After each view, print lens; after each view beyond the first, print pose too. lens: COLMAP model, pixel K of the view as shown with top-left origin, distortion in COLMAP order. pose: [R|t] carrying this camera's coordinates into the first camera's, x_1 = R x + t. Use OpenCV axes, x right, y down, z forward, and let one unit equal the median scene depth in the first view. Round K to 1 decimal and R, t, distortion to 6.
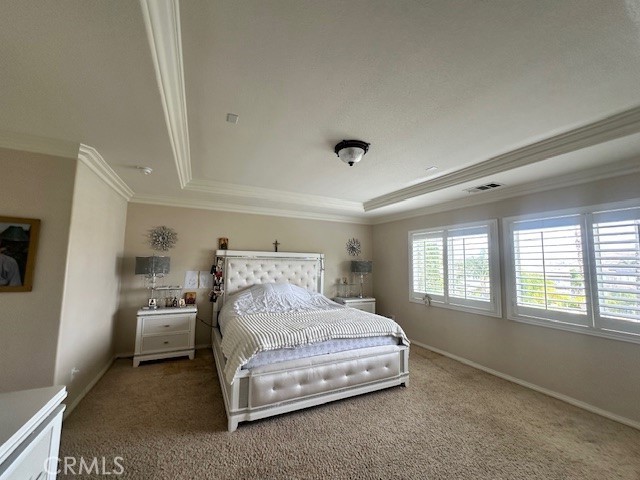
lens RADIAL K [[255.3, 0, 320.2], [0, 255.3, 240.6], [0, 0, 1]] dist [0.000480, -0.000170]
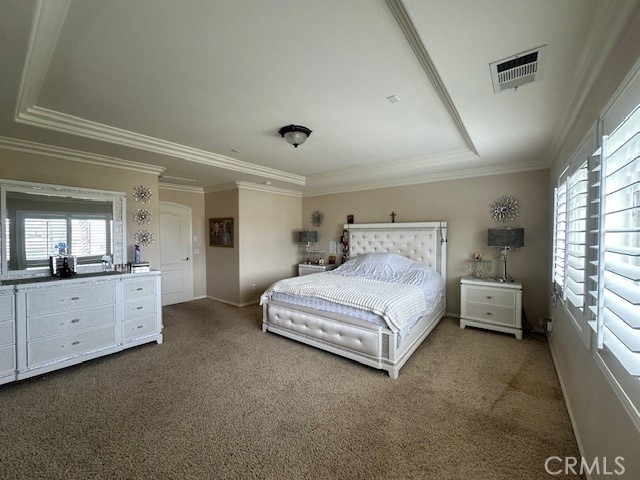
lens RADIAL K [[255.3, 0, 320.2], [0, 255.3, 240.6], [0, 0, 1]] dist [0.000480, -0.000170]
pose [[0.449105, 0.006006, -0.893459, 0.687181], [0.090292, 0.994553, 0.052071, 0.039562], [0.888905, -0.104058, 0.446116, 0.321425]]
